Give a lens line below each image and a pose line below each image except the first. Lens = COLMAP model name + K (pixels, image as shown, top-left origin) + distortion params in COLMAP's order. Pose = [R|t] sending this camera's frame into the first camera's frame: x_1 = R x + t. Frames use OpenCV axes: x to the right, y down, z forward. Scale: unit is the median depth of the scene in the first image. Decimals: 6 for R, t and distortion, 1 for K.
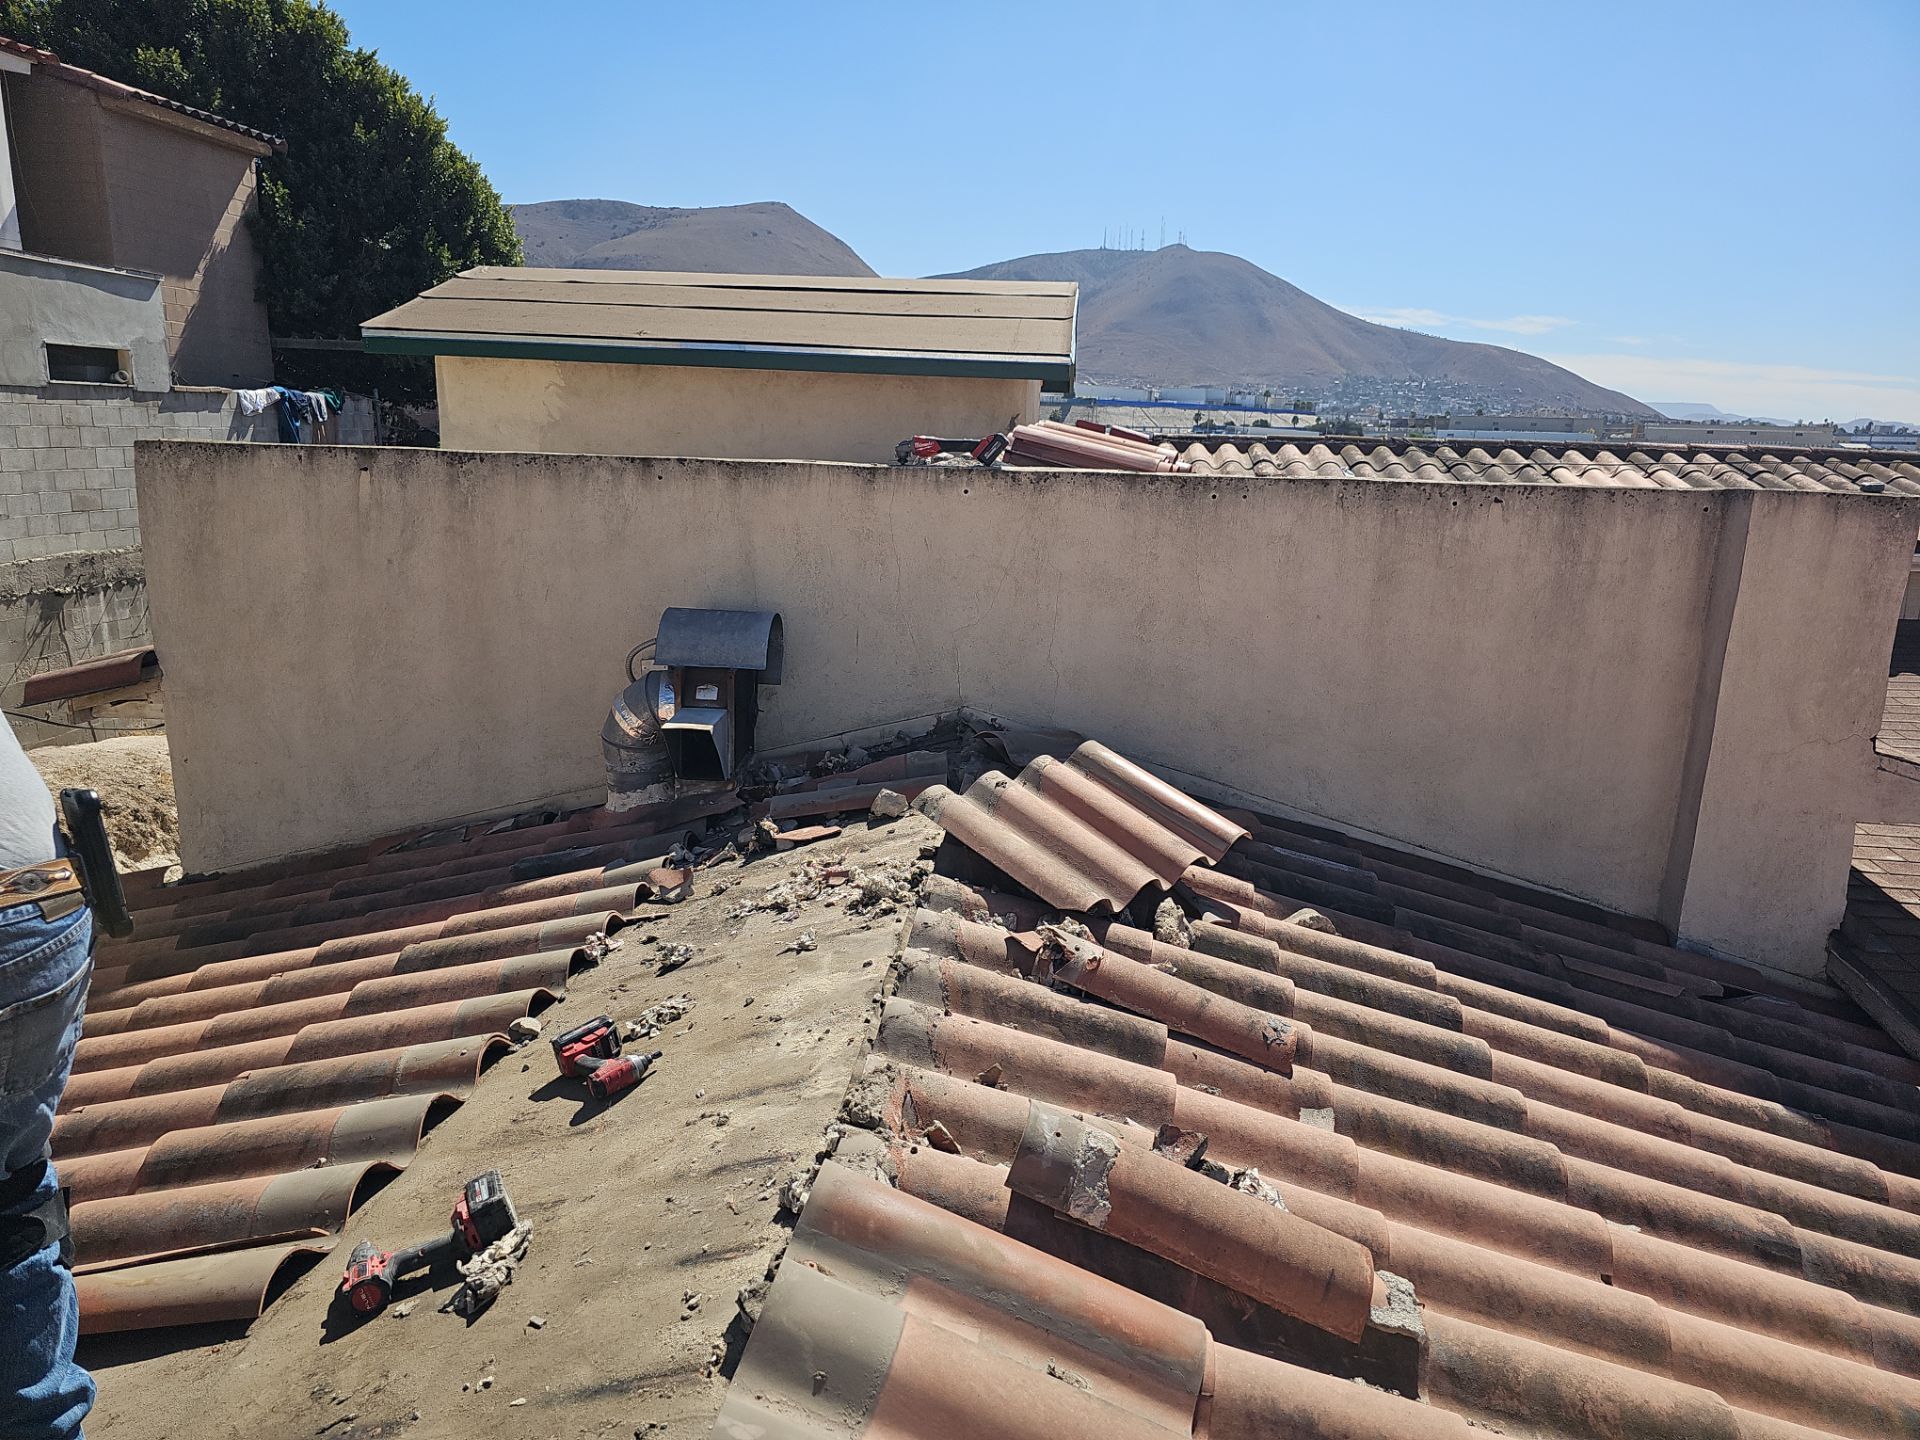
lens RADIAL K [[1258.5, 0, 952.5], [0, 1258.5, 713.7], [0, 0, 1]] dist [0.066093, -0.053333]
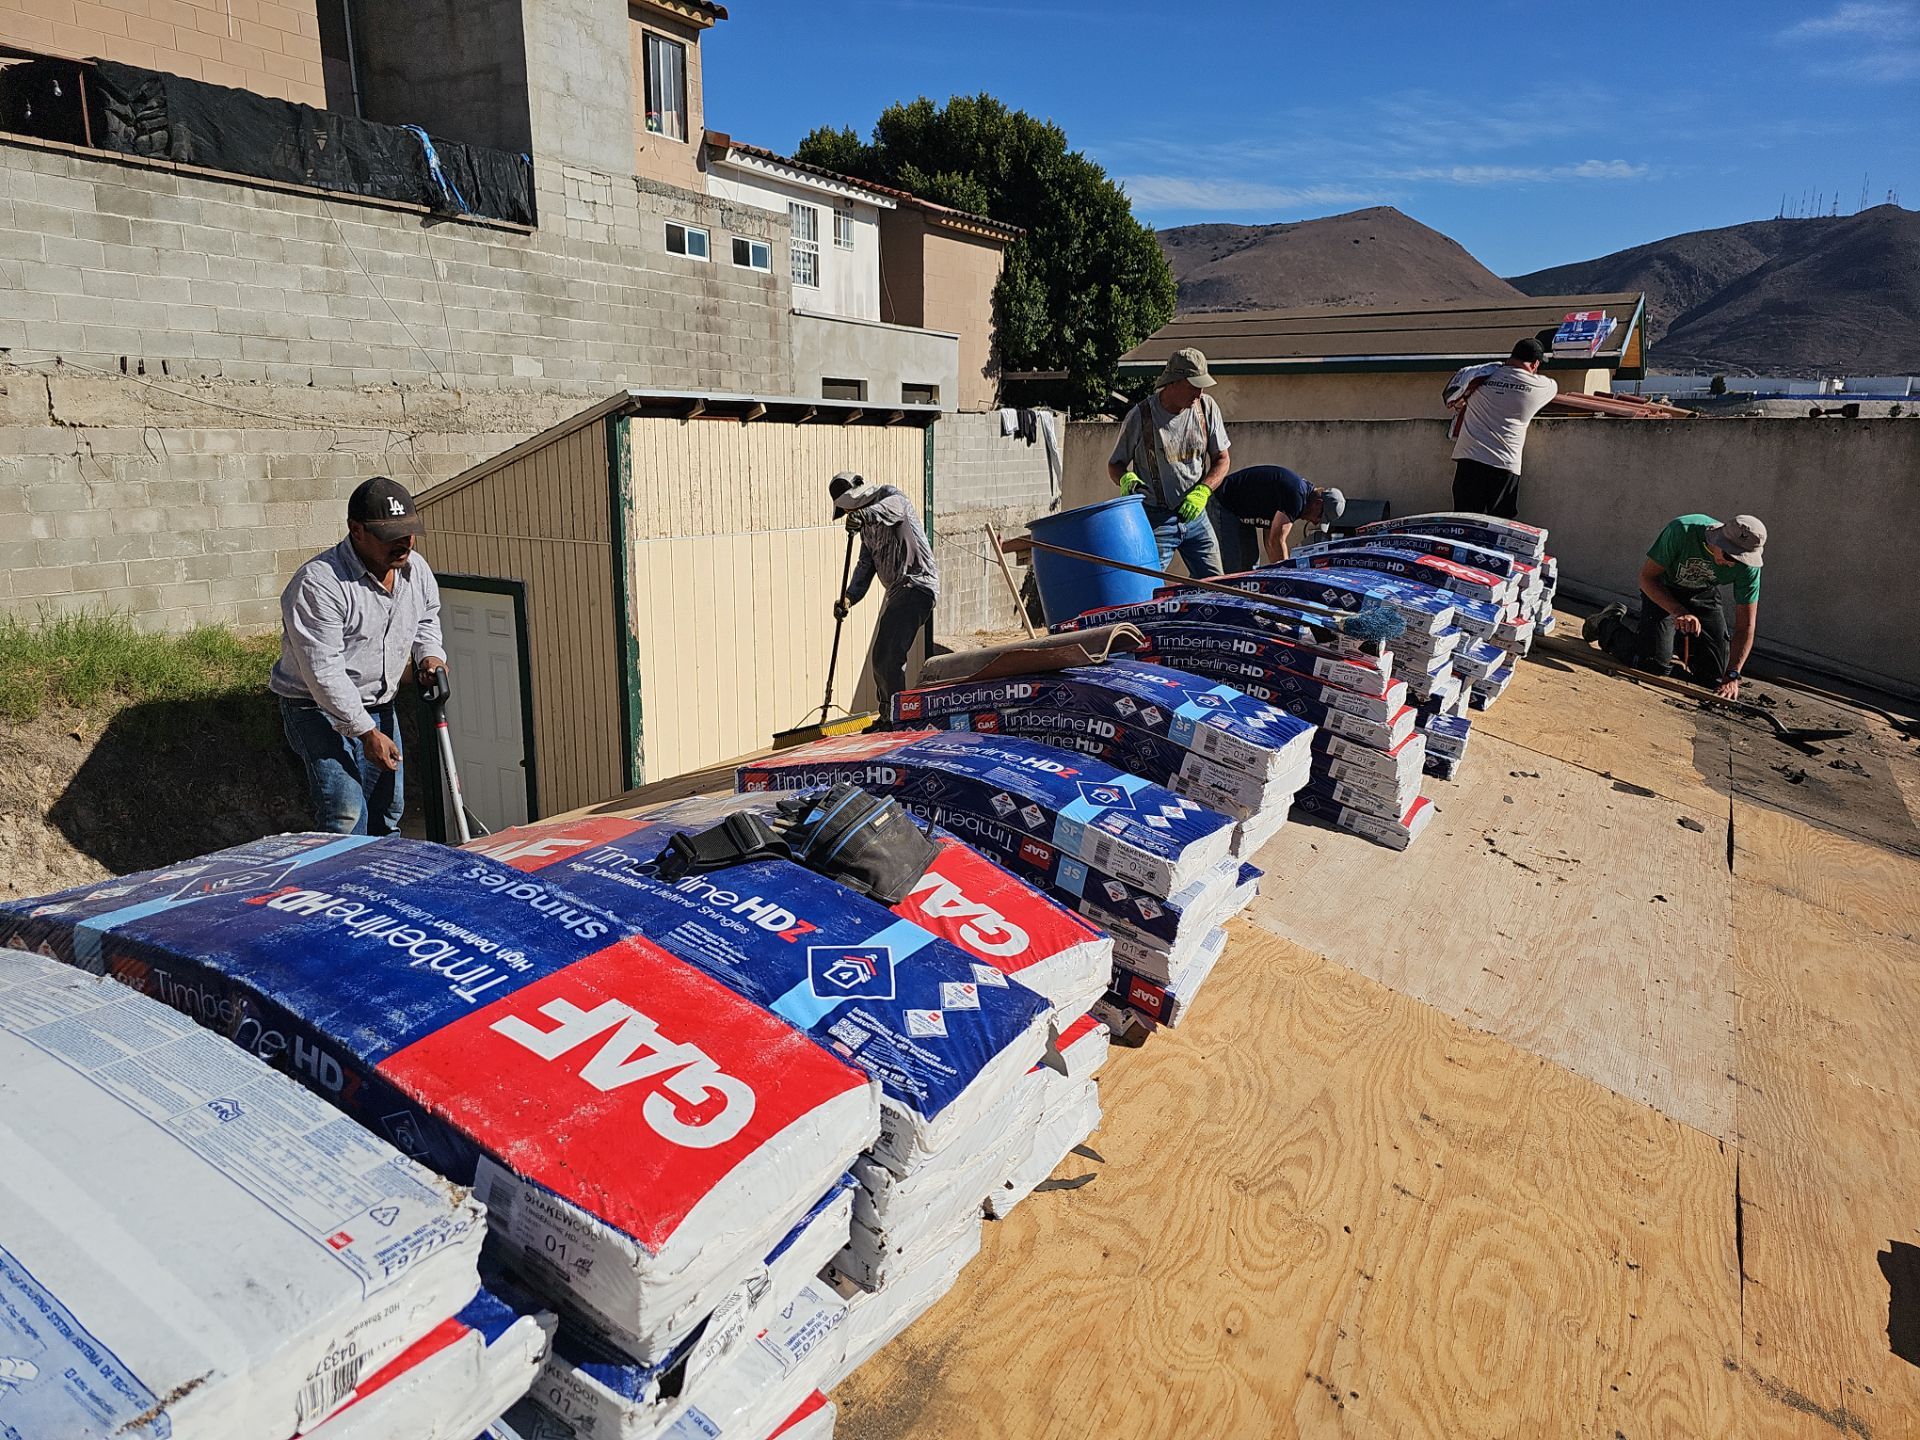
lens RADIAL K [[1258.5, 0, 952.5], [0, 1258.5, 713.7], [0, 0, 1]] dist [0.066093, -0.053333]
pose [[0.904795, 0.068383, -0.420320, 0.083211], [-0.072995, 0.997319, 0.005126, 0.260757], [0.419544, 0.026043, 0.907361, -0.923286]]
